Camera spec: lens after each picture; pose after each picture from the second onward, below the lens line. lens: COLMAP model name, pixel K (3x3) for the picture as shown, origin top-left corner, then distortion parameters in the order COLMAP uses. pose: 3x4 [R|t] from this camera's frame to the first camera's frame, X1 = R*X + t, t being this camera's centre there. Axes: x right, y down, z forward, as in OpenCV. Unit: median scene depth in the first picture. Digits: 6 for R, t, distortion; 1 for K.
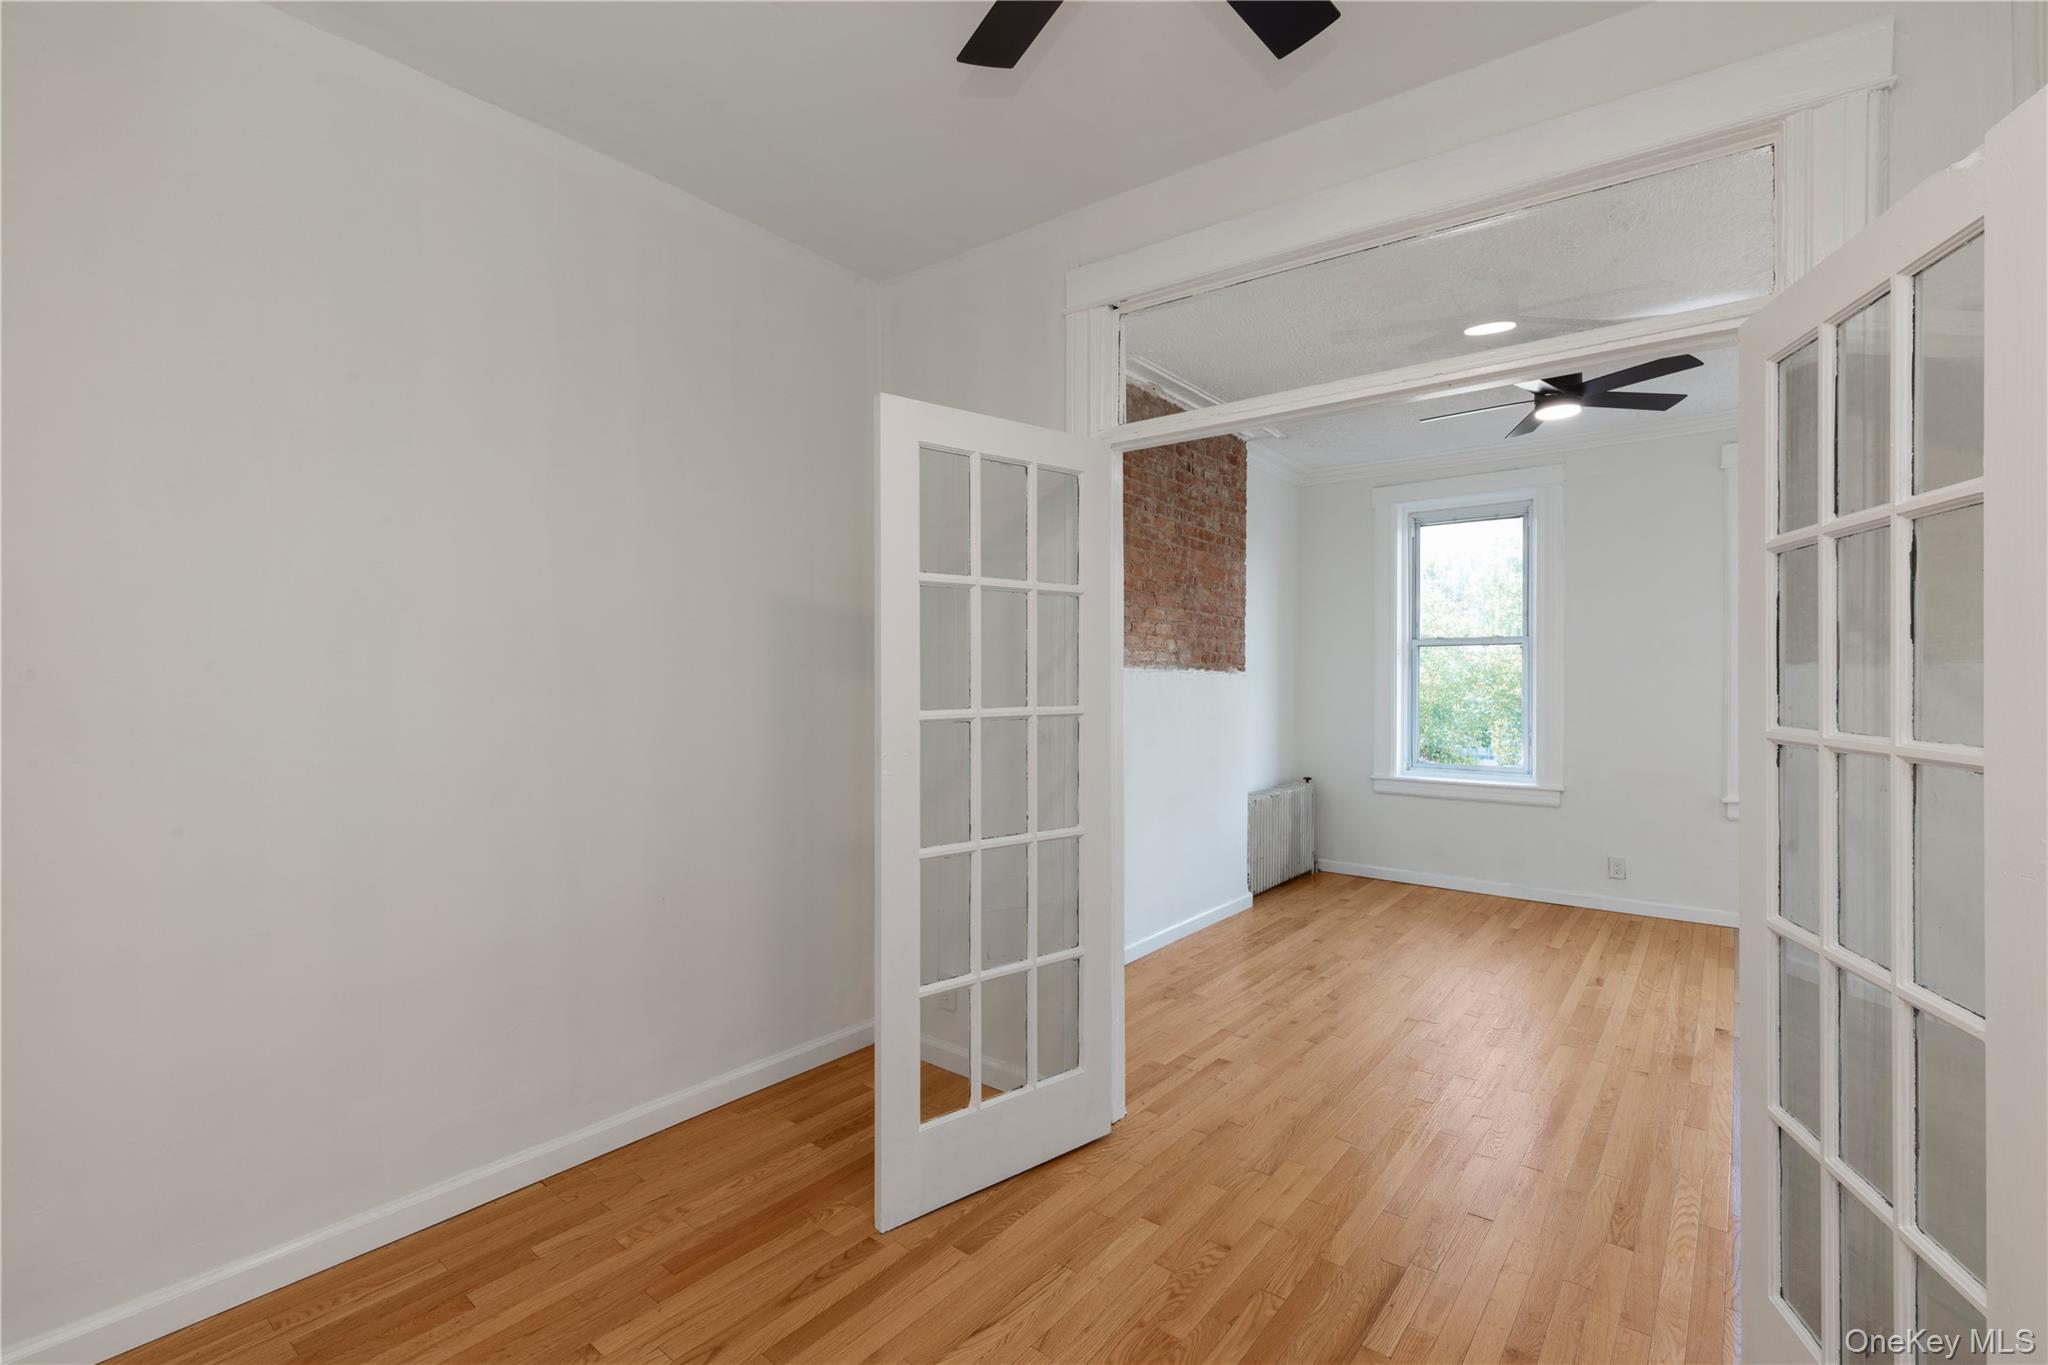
lens RADIAL K [[935.7, 0, 1013.9], [0, 935.7, 668.7], [0, 0, 1]] dist [0.002155, -0.003689]
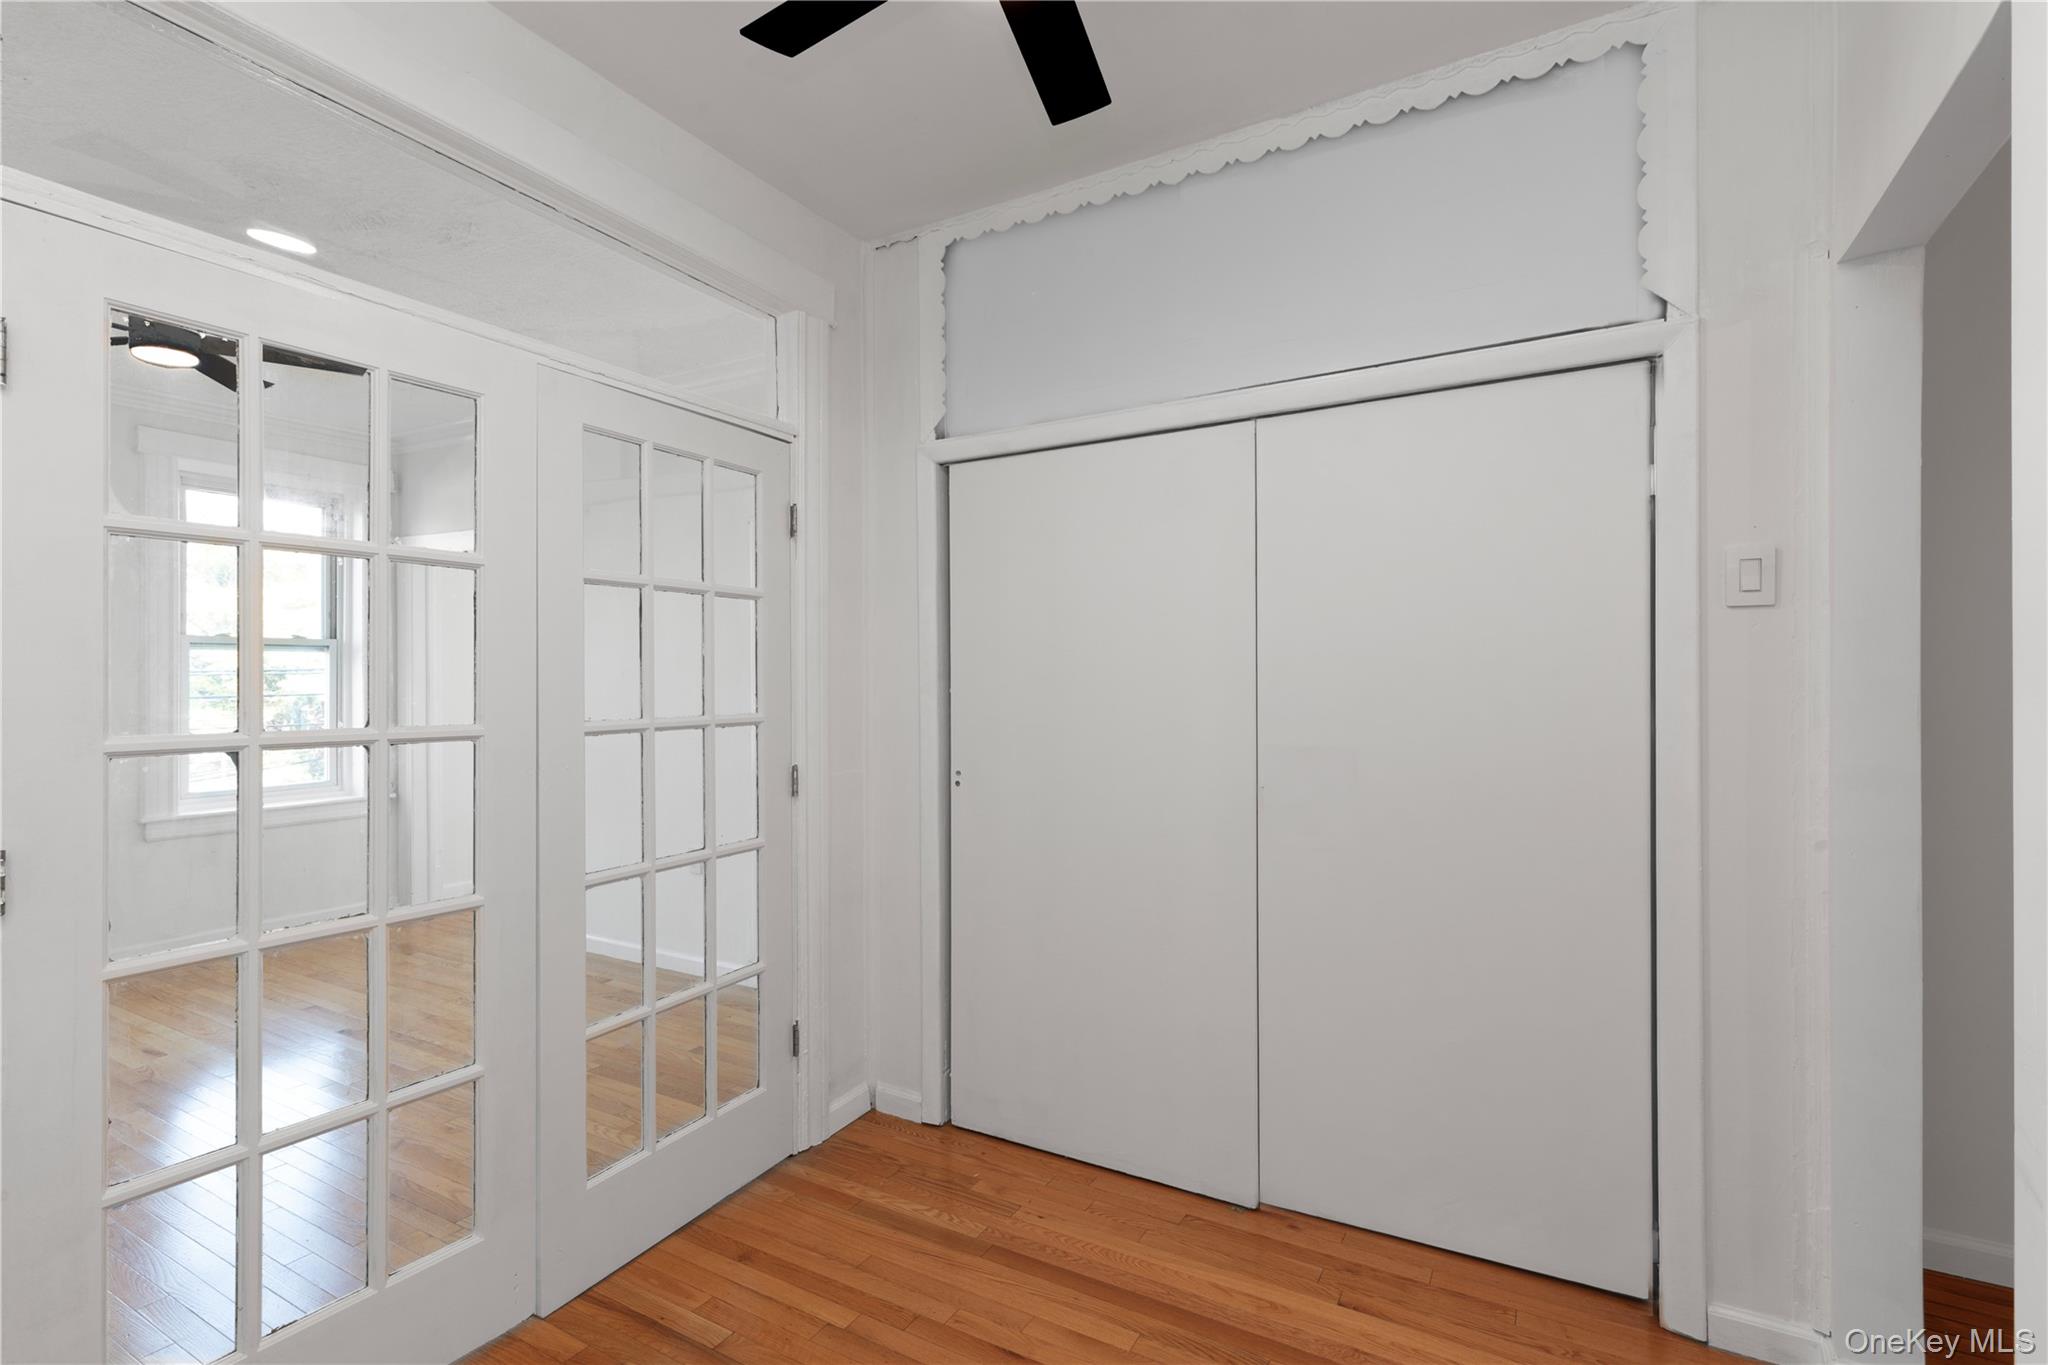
lens RADIAL K [[935.7, 0, 1033.3], [0, 935.7, 678.2], [0, 0, 1]] dist [0.002155, -0.003689]
pose [[-0.147539, 0.003779, 0.989049, -0.257406], [-0.005969, 0.999971, -0.004711, 0.002868], [-0.989038, -0.006599, -0.147512, 0.306011]]
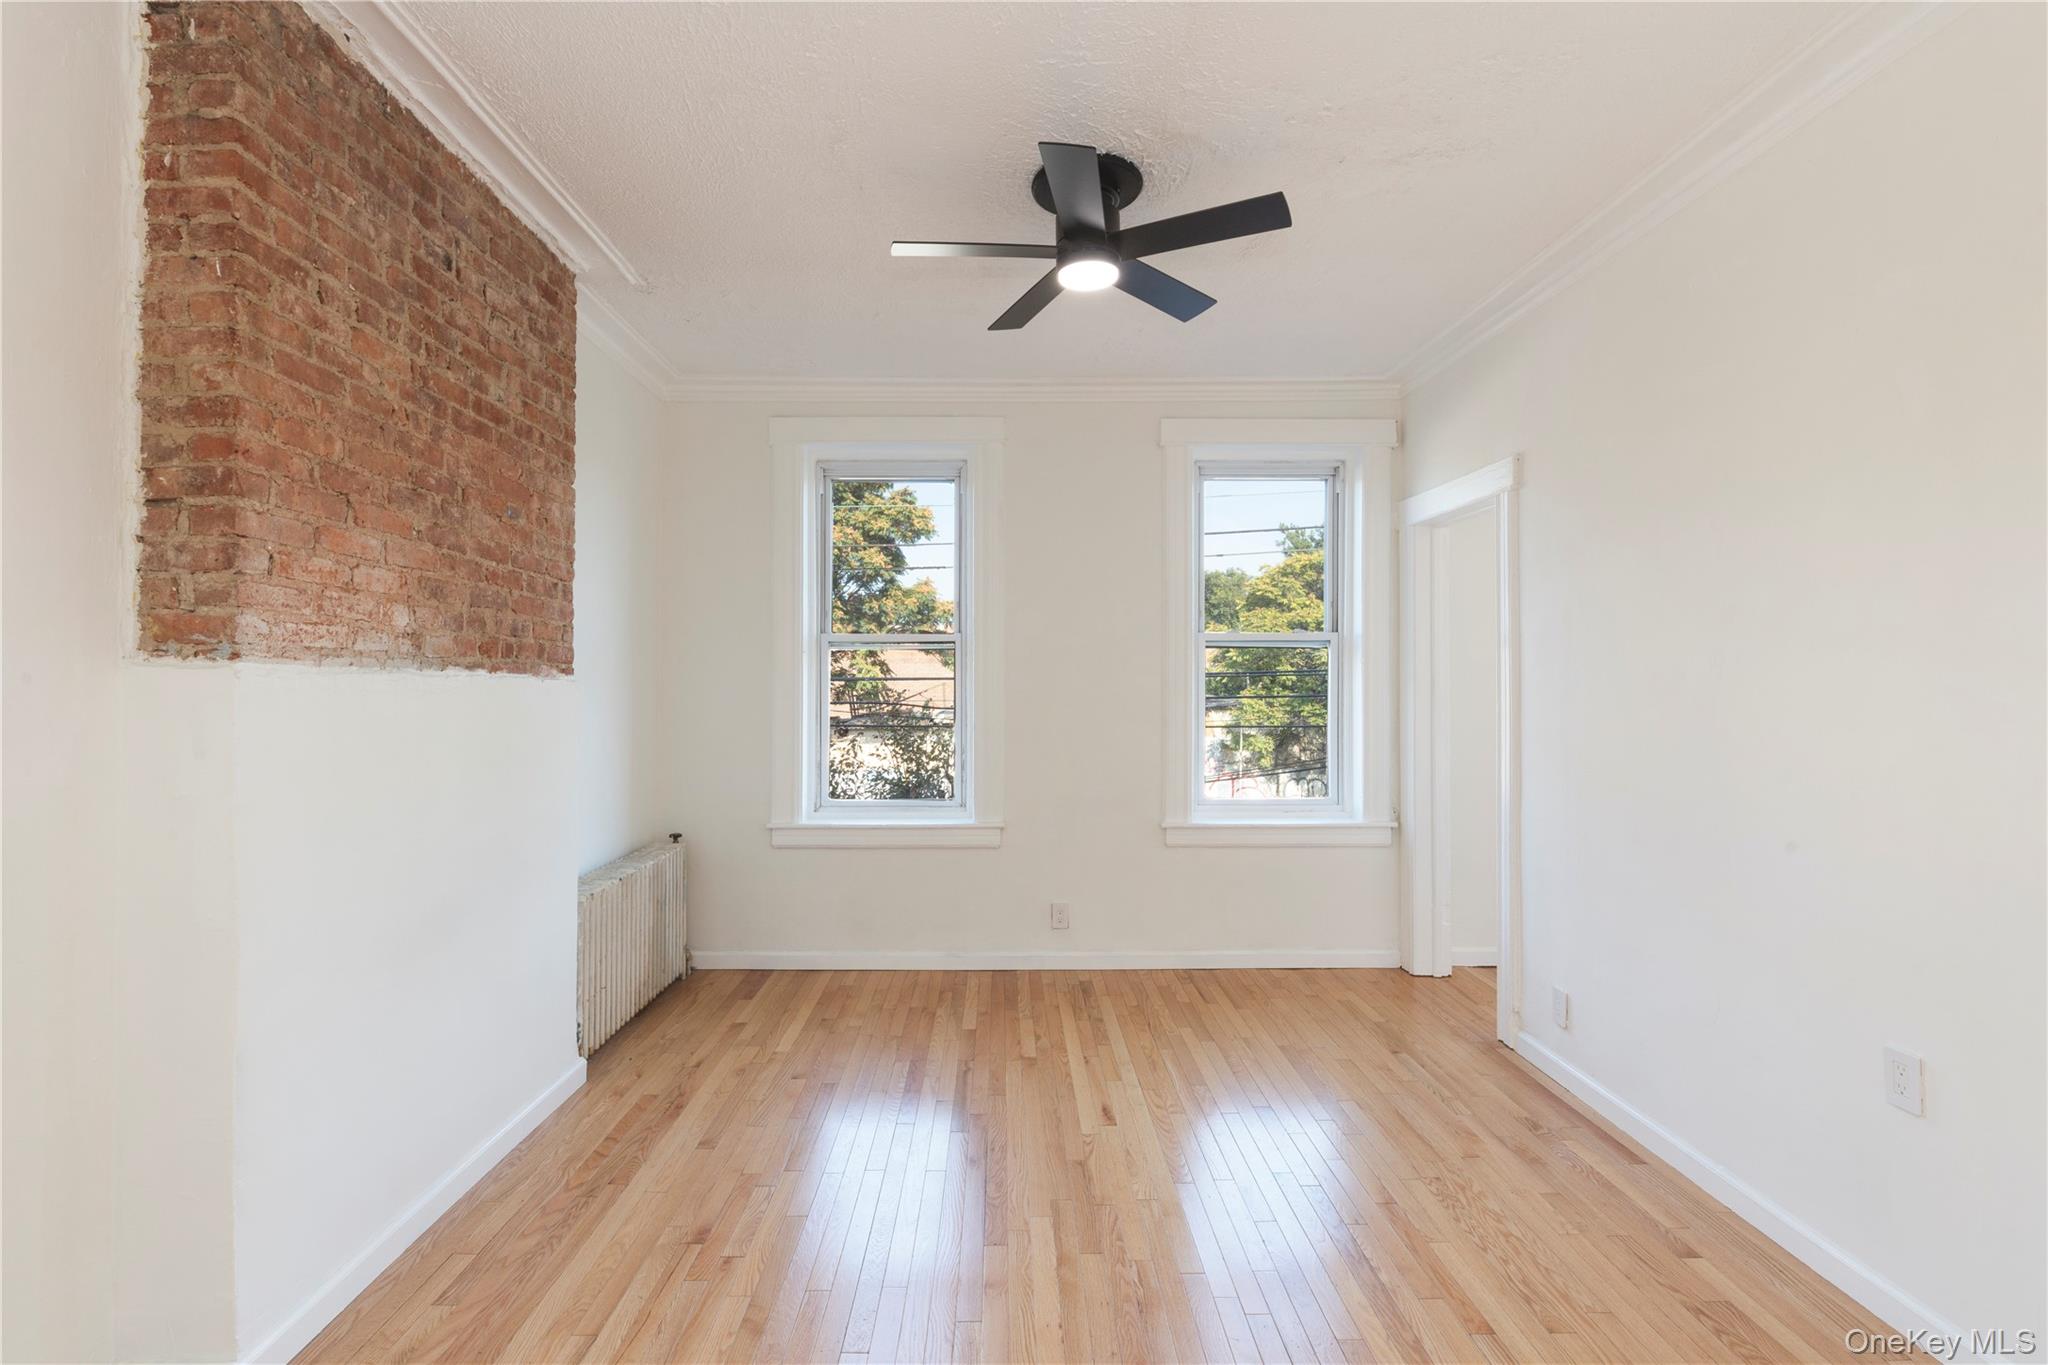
lens RADIAL K [[935.7, 0, 1027.1], [0, 935.7, 688.0], [0, 0, 1]] dist [0.002155, -0.003689]
pose [[0.774680, -0.002311, 0.632349, 0.111528], [-0.006623, 0.999909, 0.011768, 0.002904], [-0.632319, -0.013305, 0.774594, 0.423089]]
